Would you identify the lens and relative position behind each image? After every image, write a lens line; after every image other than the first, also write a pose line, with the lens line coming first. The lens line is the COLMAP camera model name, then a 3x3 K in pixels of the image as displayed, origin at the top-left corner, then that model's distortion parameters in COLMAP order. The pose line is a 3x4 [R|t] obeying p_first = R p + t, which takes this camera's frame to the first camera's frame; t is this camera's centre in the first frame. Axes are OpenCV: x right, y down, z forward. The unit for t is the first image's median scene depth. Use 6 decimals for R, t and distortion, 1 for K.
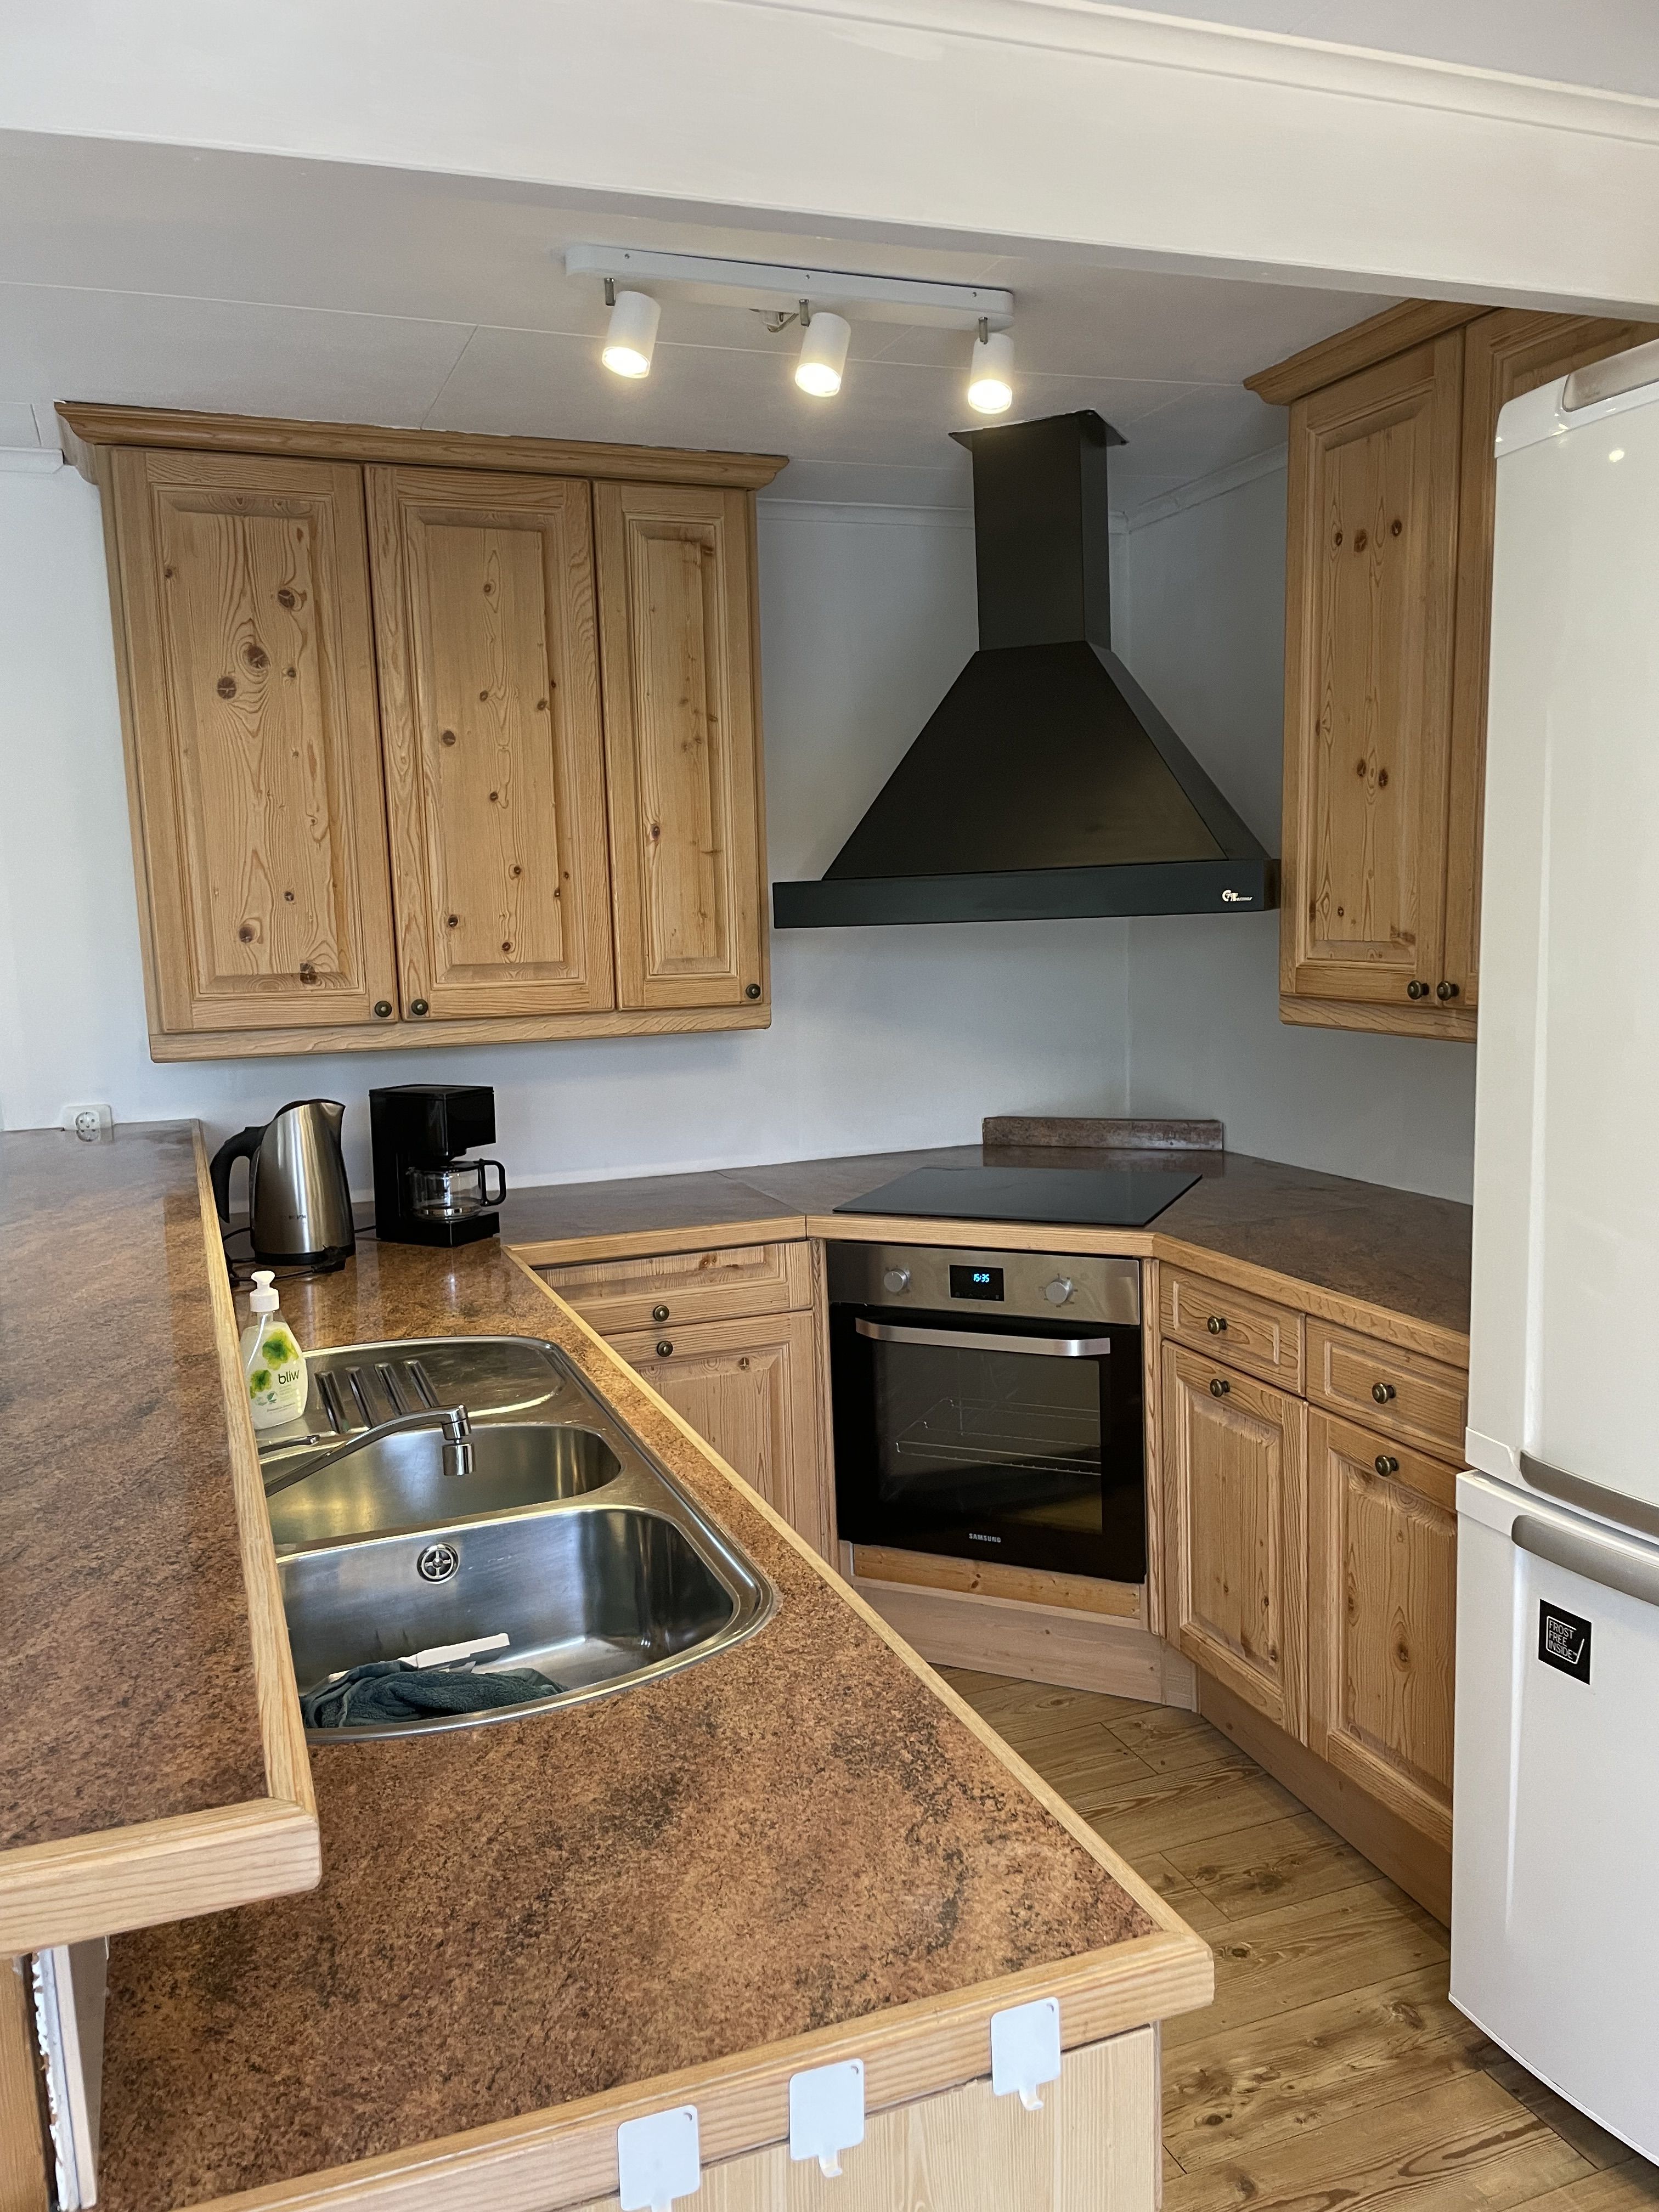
lens RADIAL K [[1674.2, 0, 829.5], [0, 1674.2, 1106.0], [0, 0, 1]] dist [-0.030979, -0.005165]
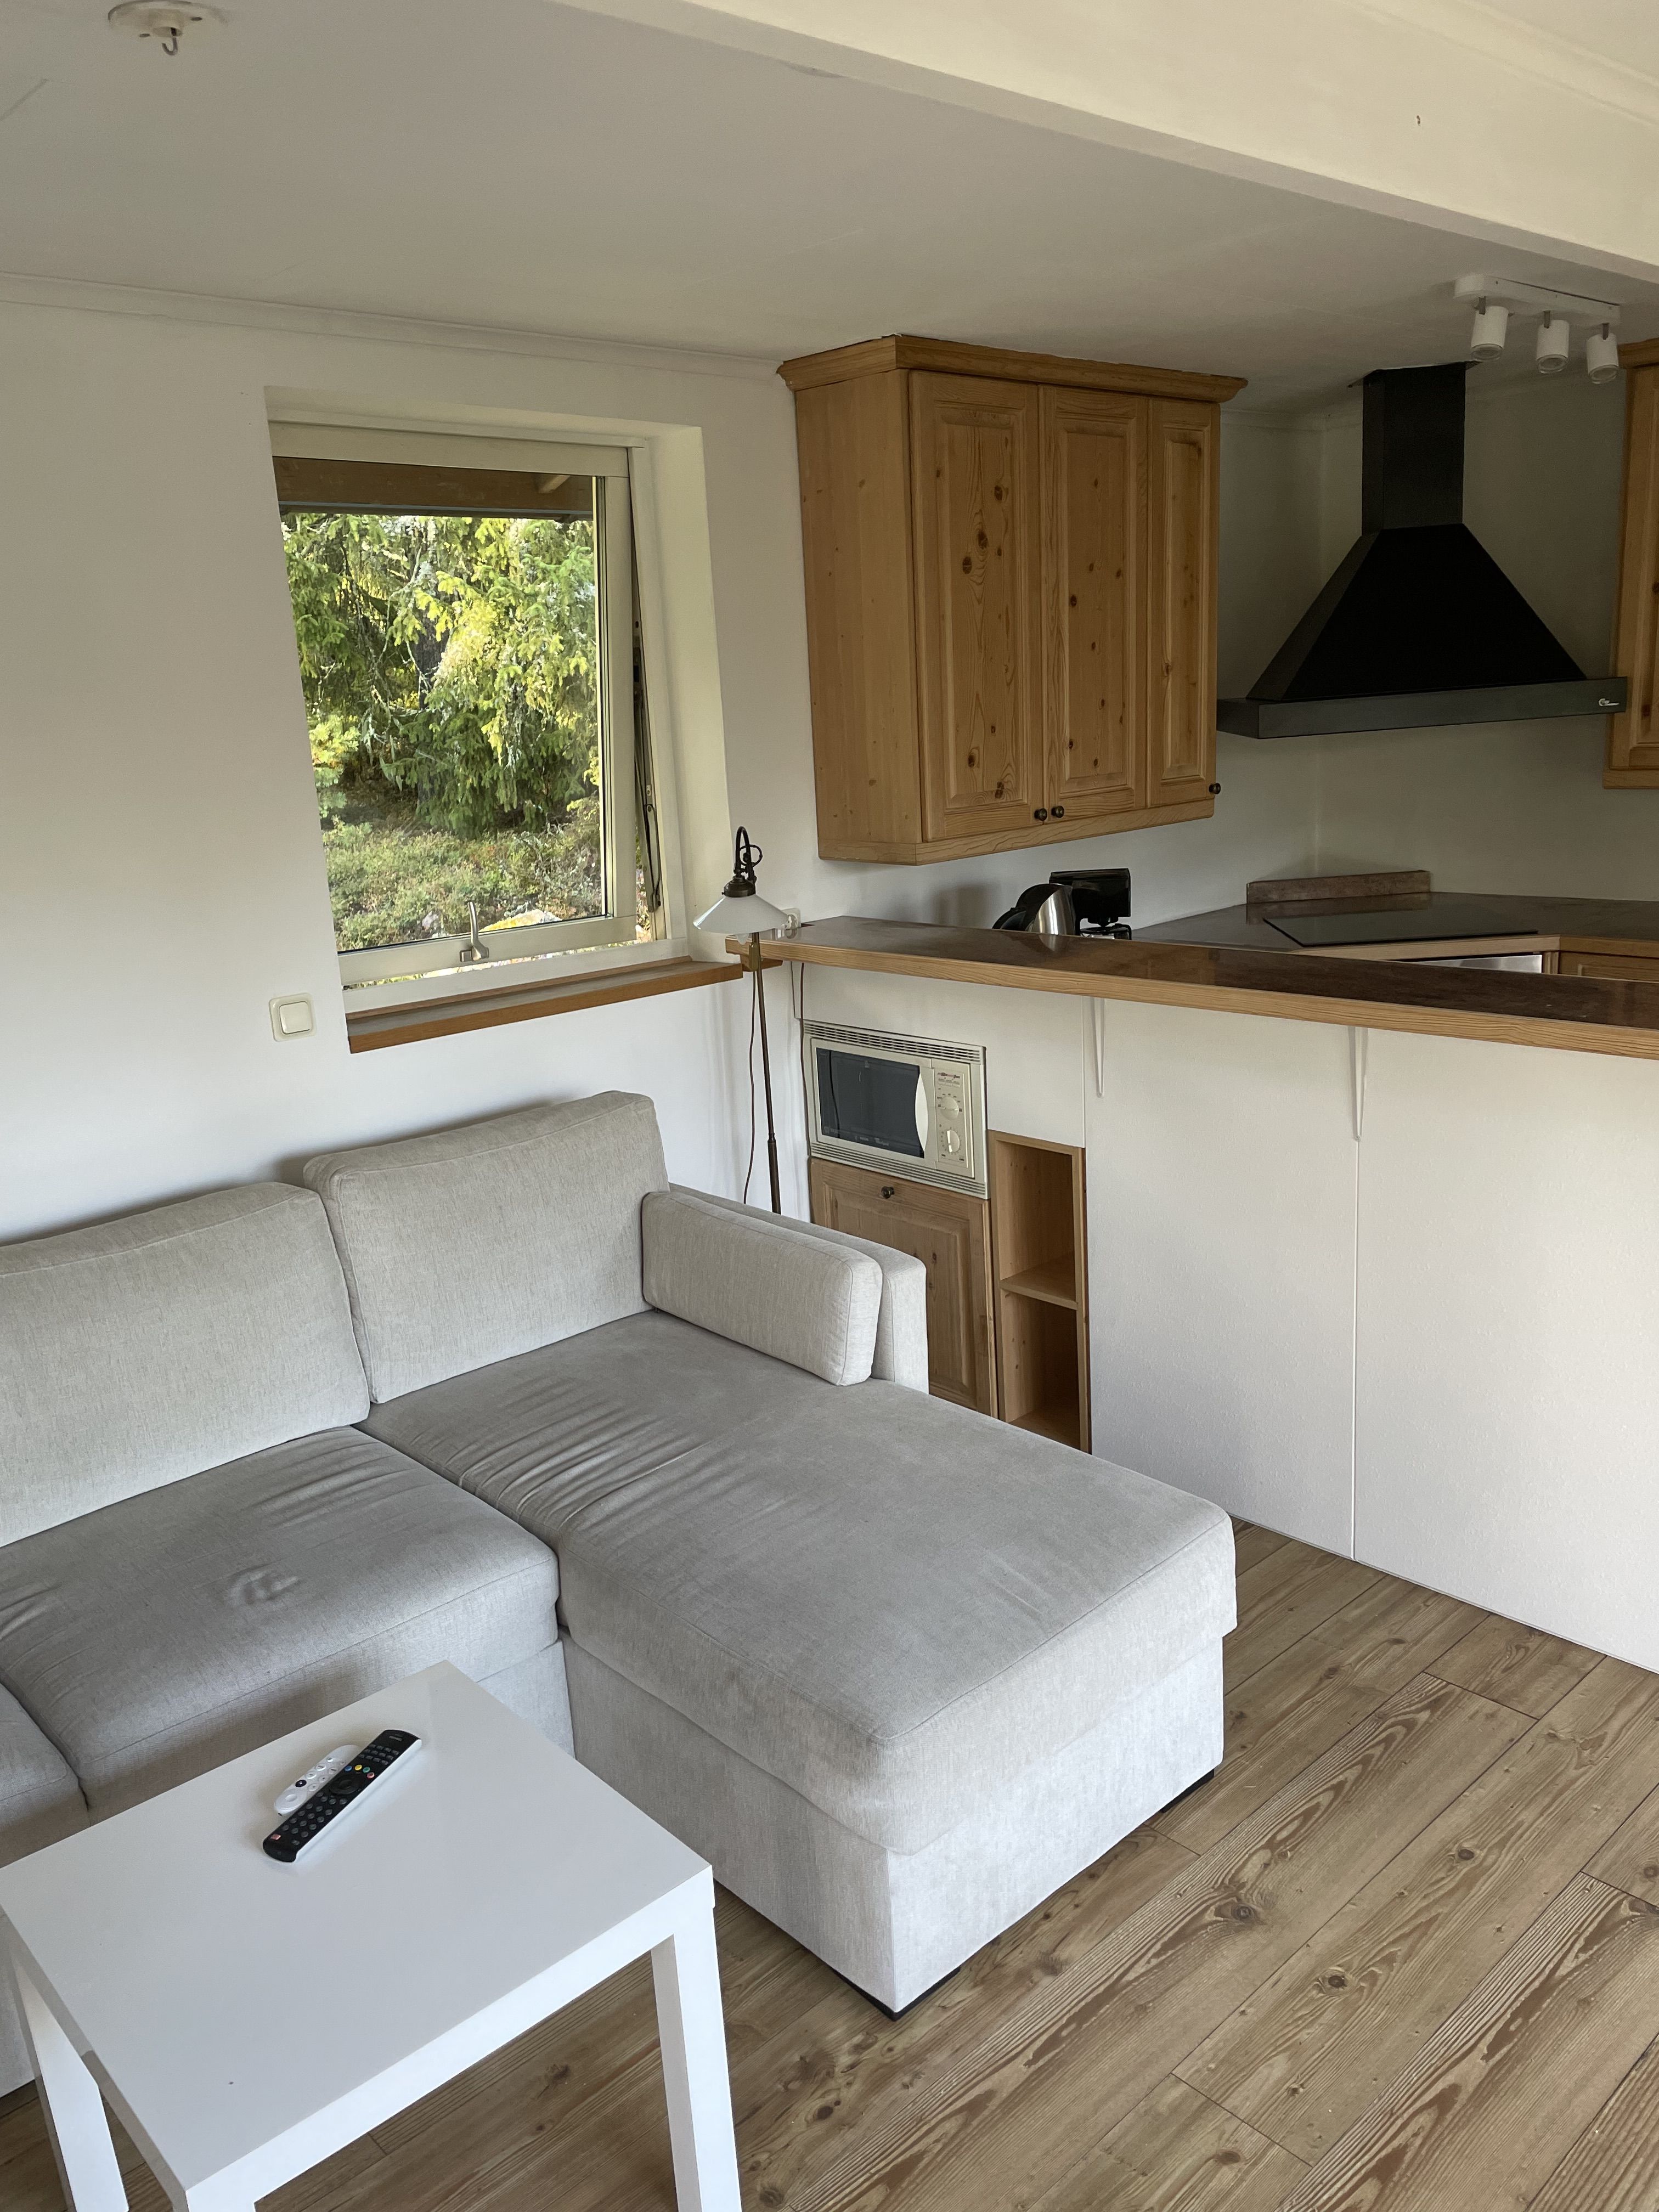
lens RADIAL K [[1674.2, 0, 829.5], [0, 1674.2, 1106.0], [0, 0, 1]] dist [-0.030979, -0.005165]
pose [[0.945604, -0.114729, 0.304419, -0.842138], [0.083324, 0.989950, 0.114264, 0.004330], [-0.314469, -0.082683, 0.945660, -0.199324]]
